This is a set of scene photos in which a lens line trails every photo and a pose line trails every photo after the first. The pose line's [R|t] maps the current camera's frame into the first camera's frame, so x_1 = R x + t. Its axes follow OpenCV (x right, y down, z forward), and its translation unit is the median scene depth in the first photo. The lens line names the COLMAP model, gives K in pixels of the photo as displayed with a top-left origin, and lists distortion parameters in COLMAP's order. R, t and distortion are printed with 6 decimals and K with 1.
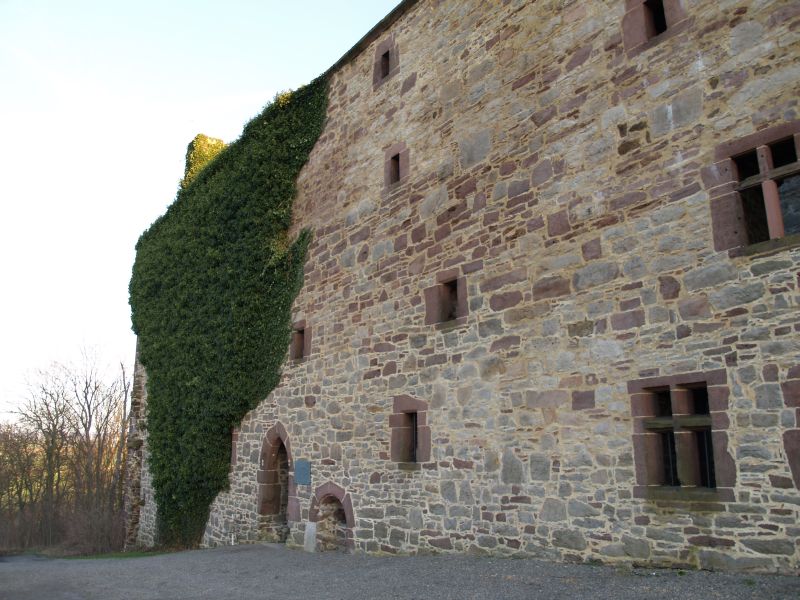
lens RADIAL K [[655.0, 0, 400.0], [0, 655.0, 300.0], [0, 0, 1]] dist [-0.122160, 0.078637]
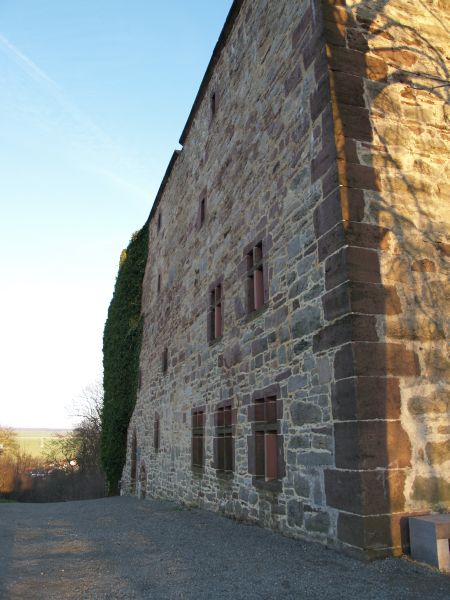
lens RADIAL K [[491.2, 0, 225.0], [0, 491.2, 300.0], [0, 0, 1]] dist [-0.122160, 0.078637]
pose [[0.948563, -0.078899, -0.306599, 0.557963], [0.063515, 0.996185, -0.059852, -0.062025], [0.310151, 0.037300, 0.949955, -0.209758]]
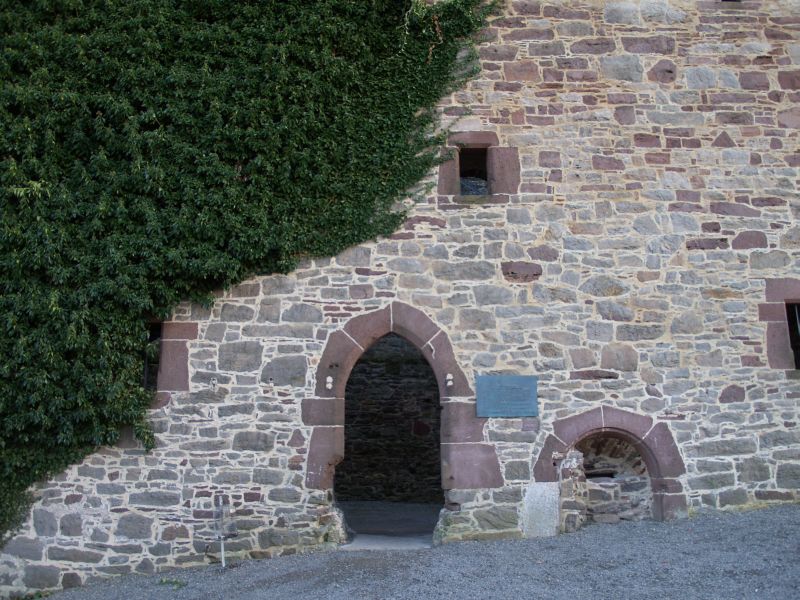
lens RADIAL K [[655.0, 0, 400.0], [0, 655.0, 300.0], [0, 0, 1]] dist [-0.122160, 0.078637]
pose [[0.579113, 0.175676, 0.796094, -0.717395], [-0.178583, 0.980126, -0.086378, 0.275006], [-0.795447, -0.092146, 0.598977, 0.823611]]
